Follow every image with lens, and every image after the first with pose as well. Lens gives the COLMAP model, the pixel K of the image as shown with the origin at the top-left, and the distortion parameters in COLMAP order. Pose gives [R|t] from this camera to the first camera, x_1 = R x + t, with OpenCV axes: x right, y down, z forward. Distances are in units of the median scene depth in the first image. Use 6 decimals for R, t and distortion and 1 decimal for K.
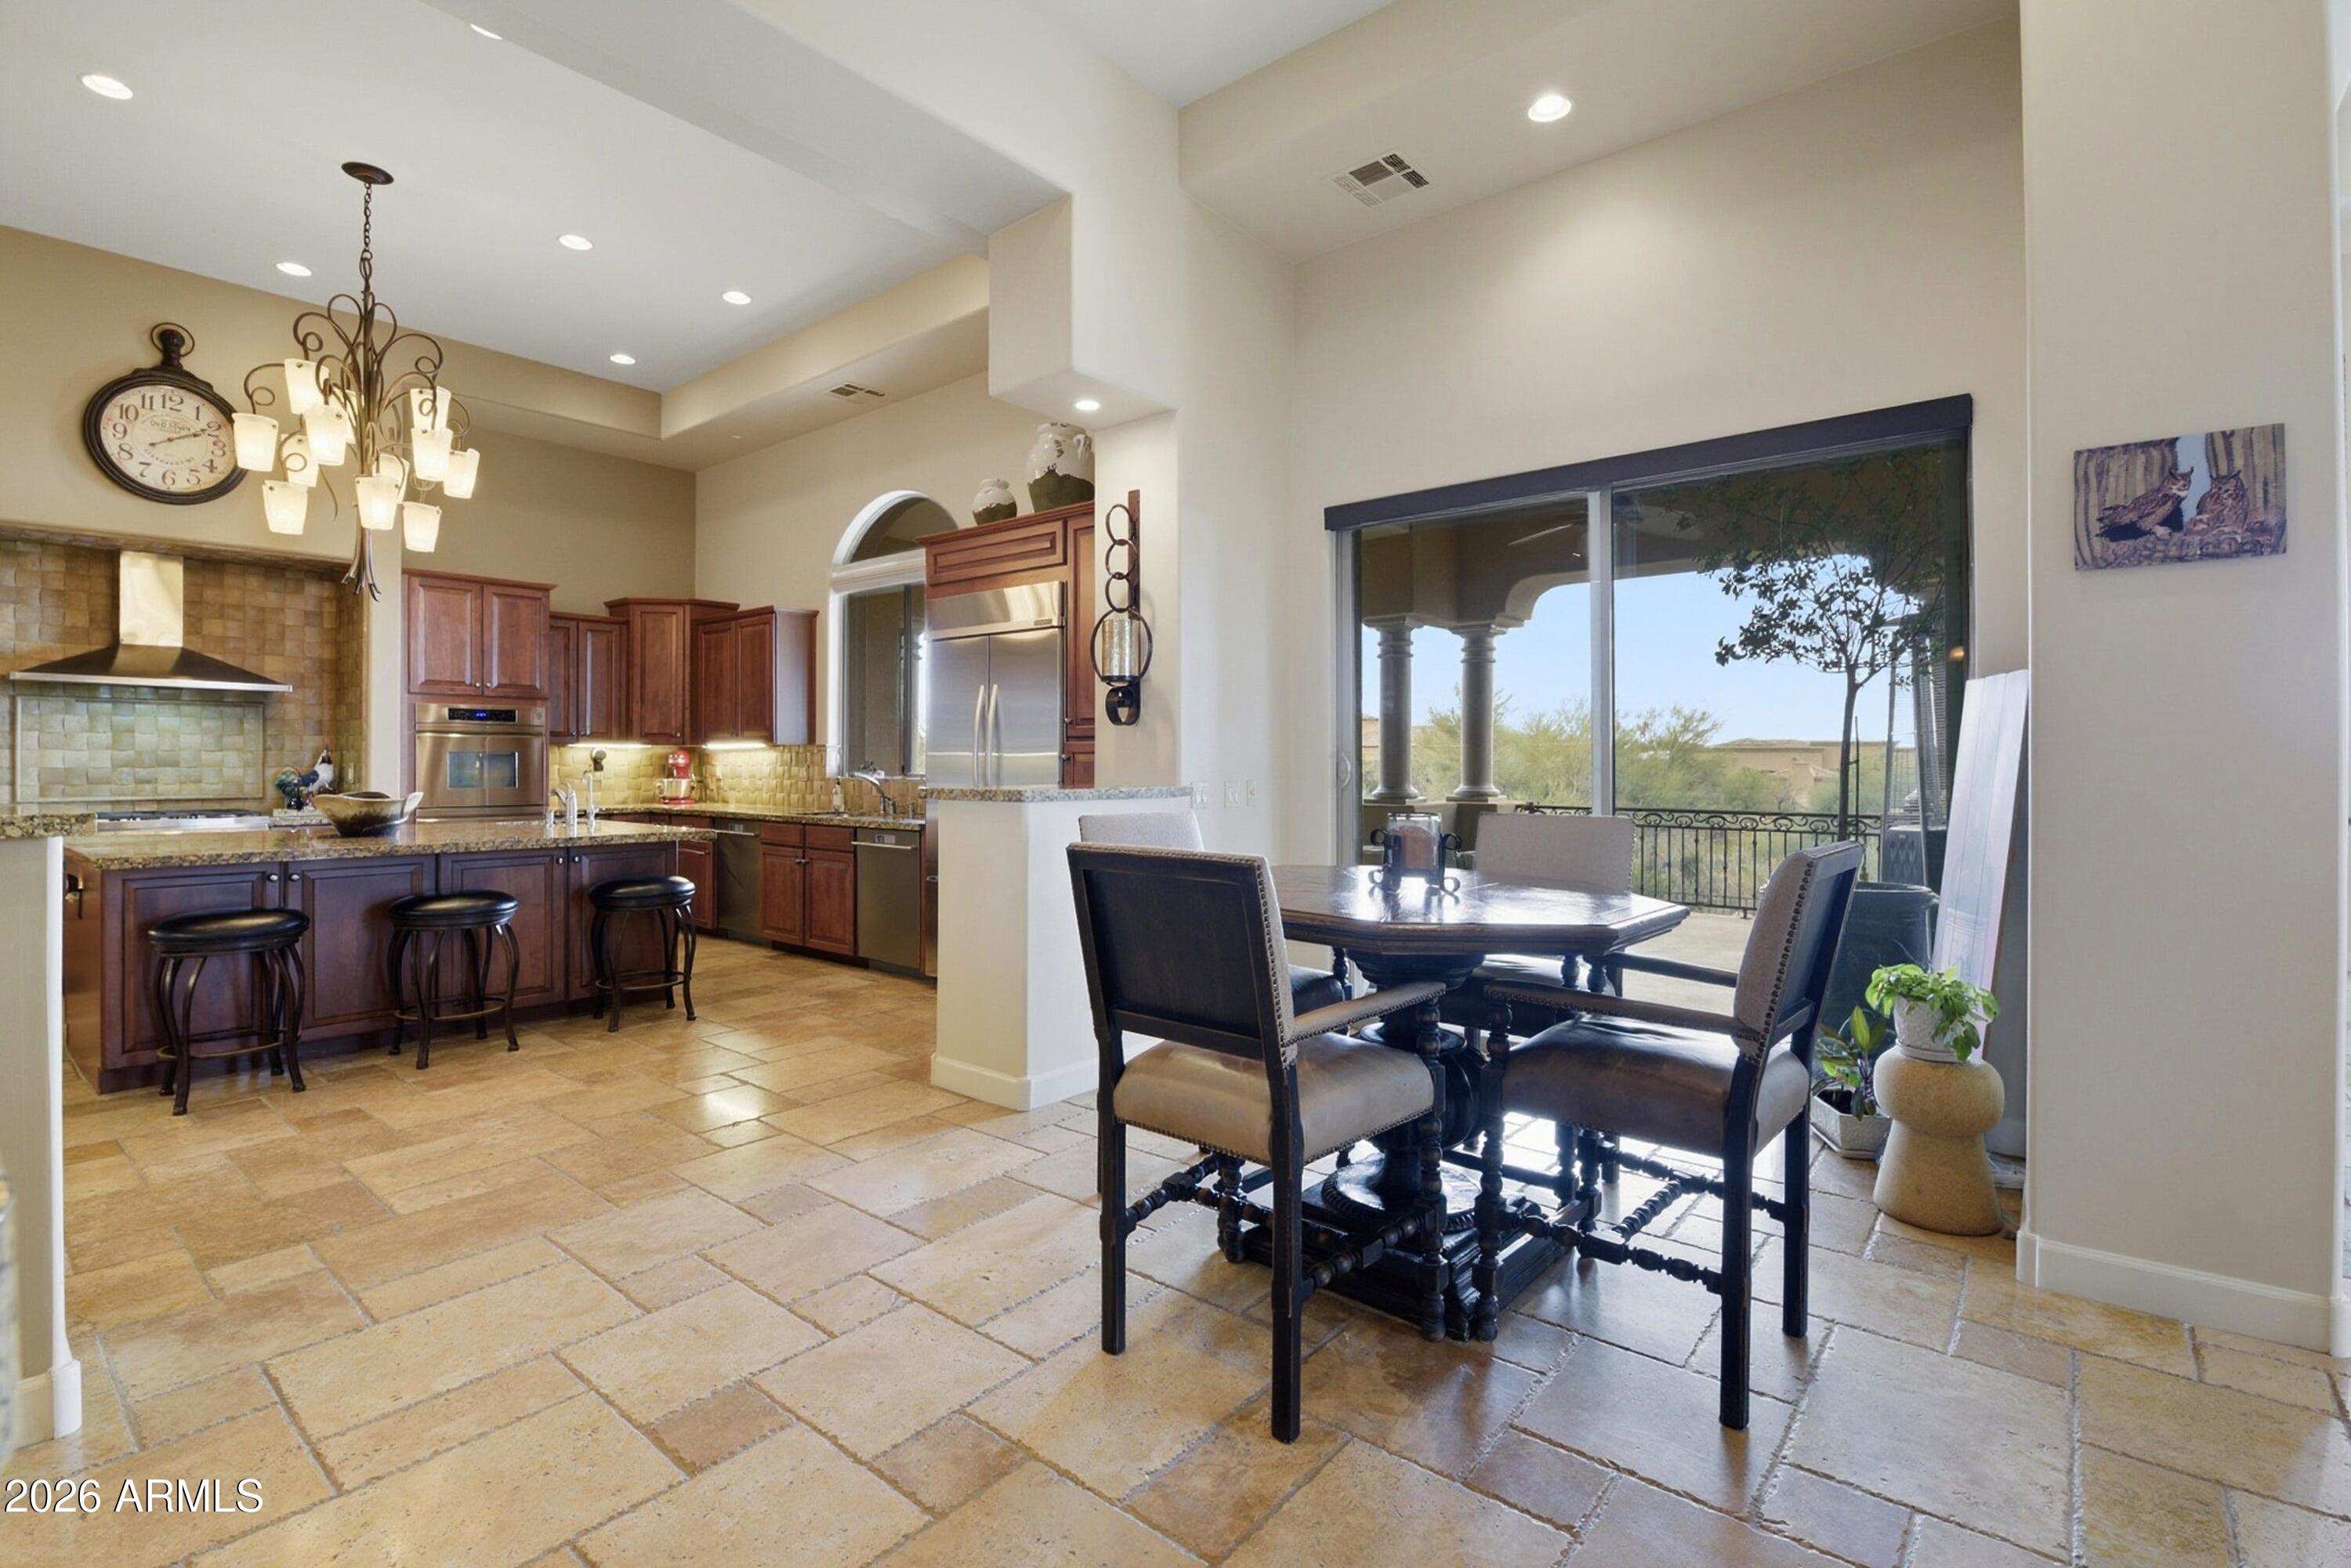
lens RADIAL K [[1077.6, 0, 1194.8], [0, 1077.6, 761.2], [0, 0, 1]] dist [-0.016187, -0.003519]
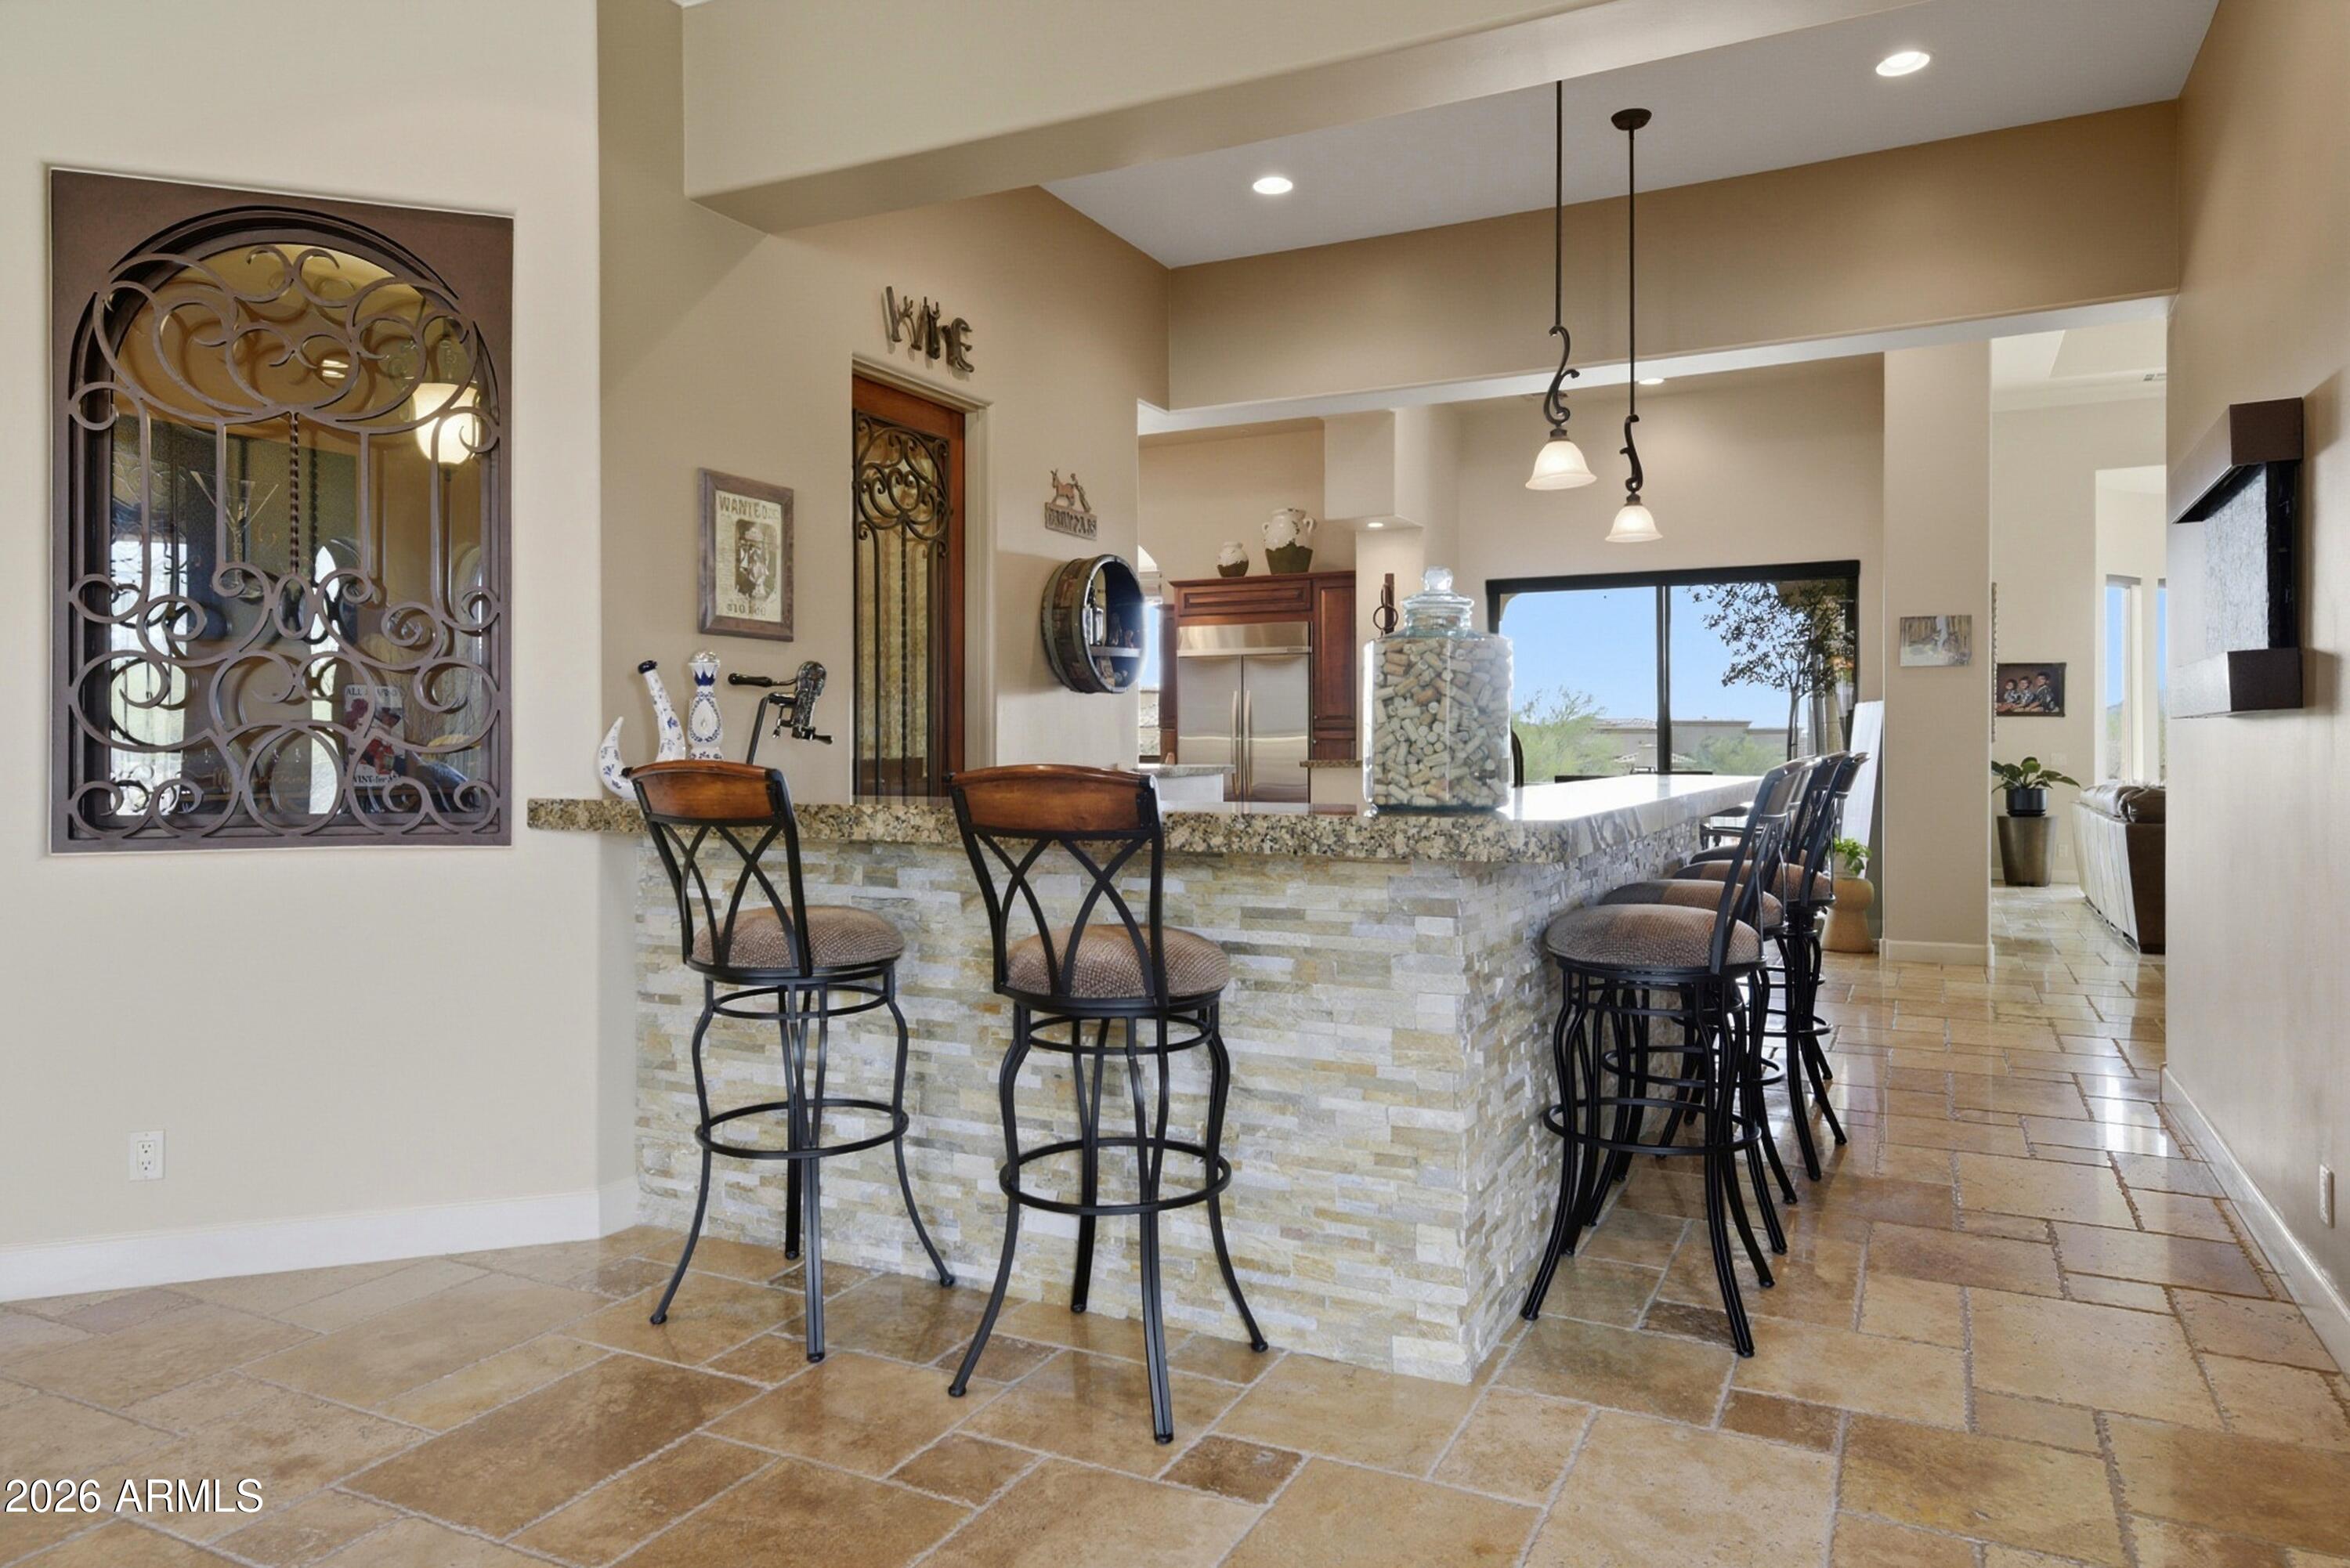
lens RADIAL K [[1495.9, 0, 1198.4], [0, 1495.9, 765.1], [0, 0, 1]] dist [0.023513, 0.001575]
pose [[0.973905, -0.003818, 0.226922, -0.586867], [0.000725, 0.999906, 0.013714, 0.000815], [-0.226953, -0.013191, 0.973816, -0.768910]]
